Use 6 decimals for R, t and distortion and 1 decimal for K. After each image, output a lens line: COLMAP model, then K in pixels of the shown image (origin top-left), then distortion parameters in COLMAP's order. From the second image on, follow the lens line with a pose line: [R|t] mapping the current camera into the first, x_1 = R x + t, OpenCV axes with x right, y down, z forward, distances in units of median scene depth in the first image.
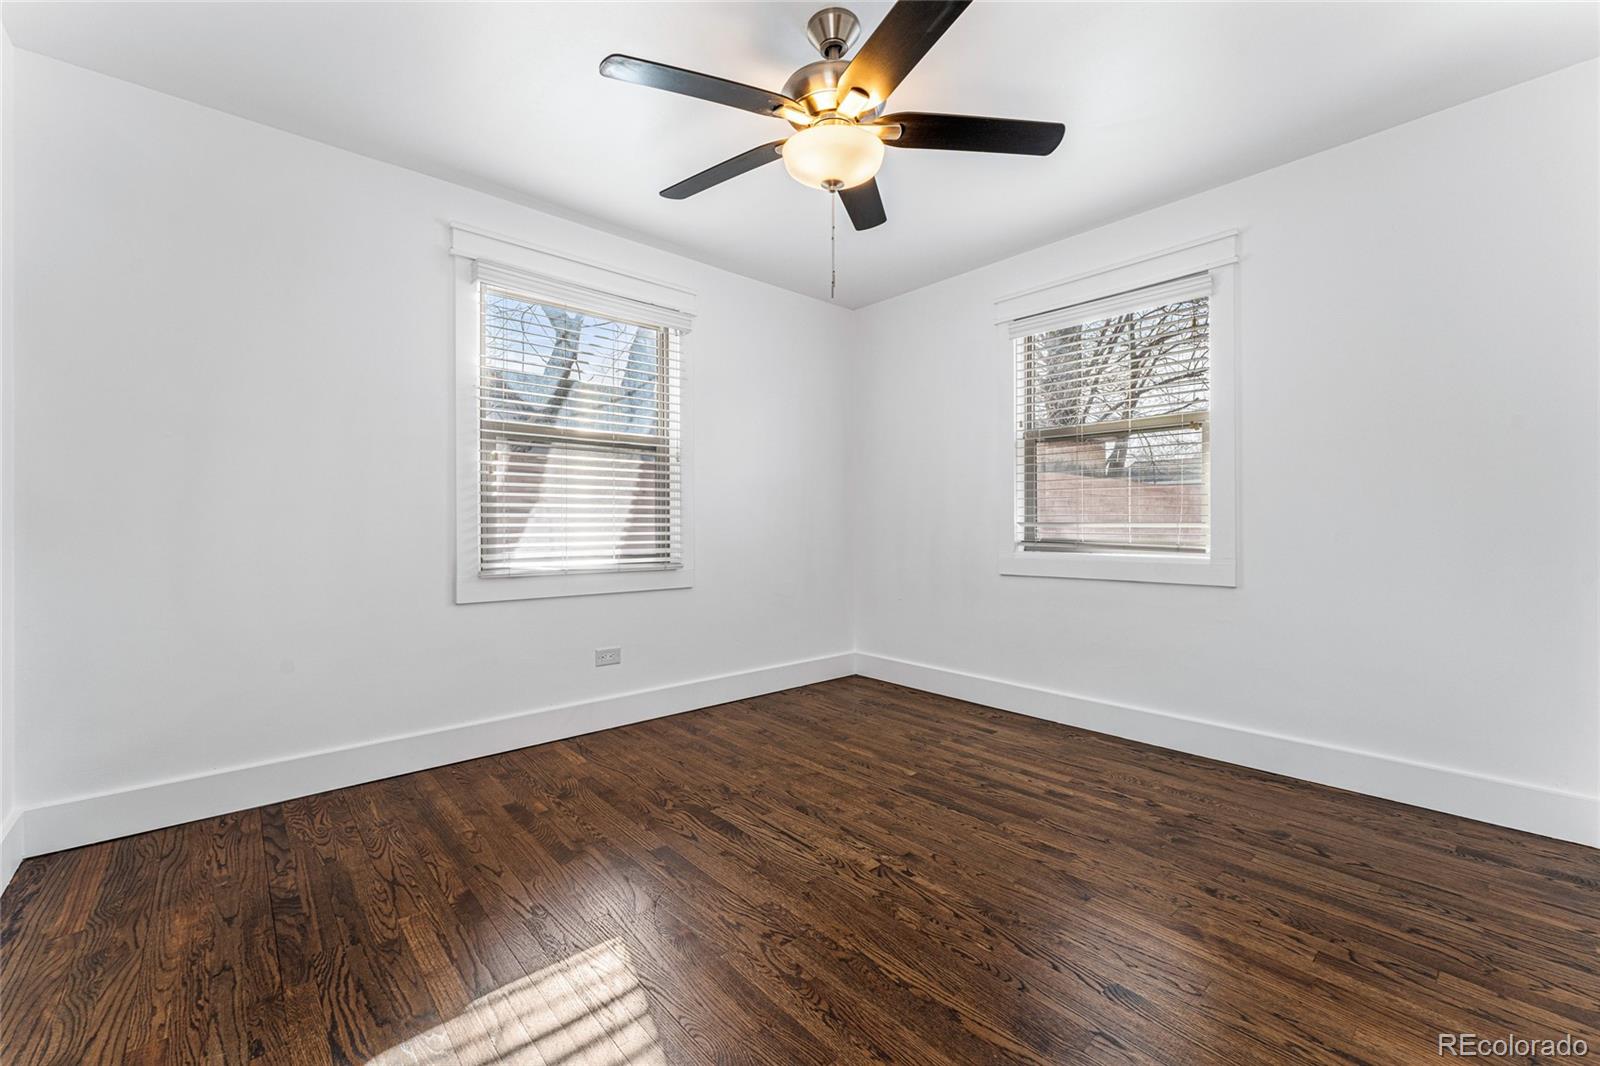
lens RADIAL K [[649.9, 0, 789.1], [0, 649.9, 527.2], [0, 0, 1]] dist [-0.003728, 0.000368]
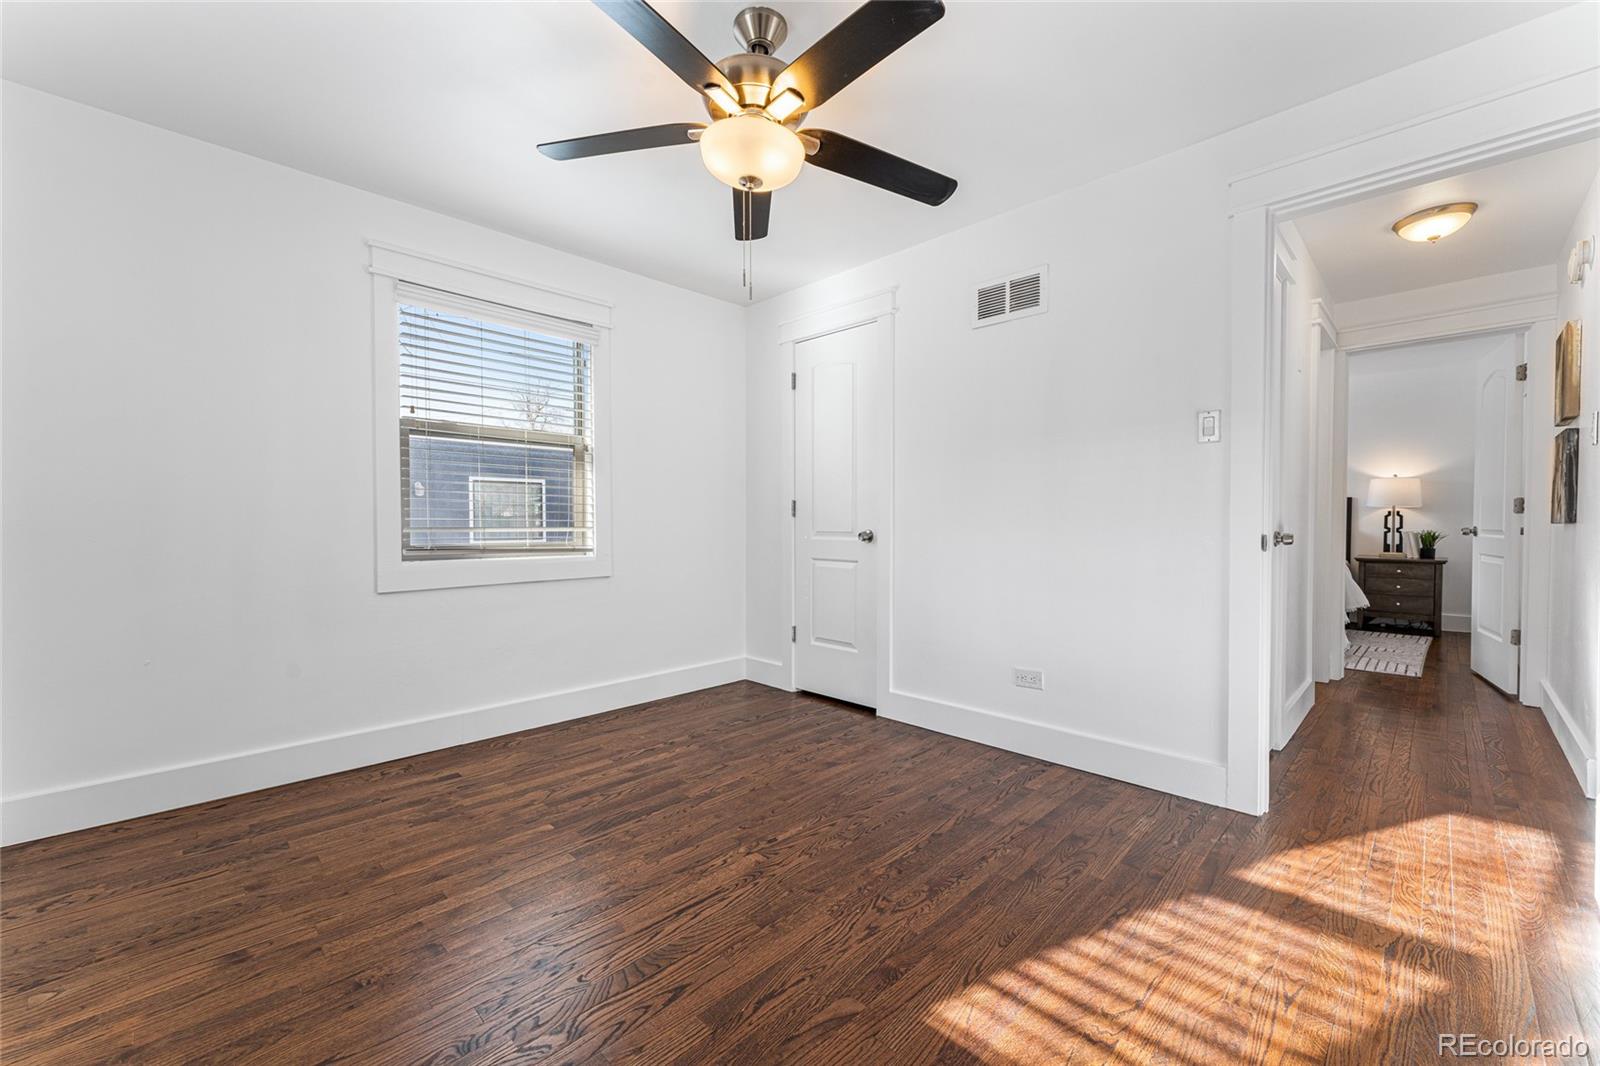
lens RADIAL K [[649.9, 0, 794.9], [0, 649.9, 536.6], [0, 0, 1]] dist [-0.003728, 0.000368]
pose [[-0.072290, -0.018027, 0.997221, -0.678902], [0.007728, 0.999797, 0.018633, -0.009702], [-0.997354, 0.009053, -0.072136, 0.756612]]
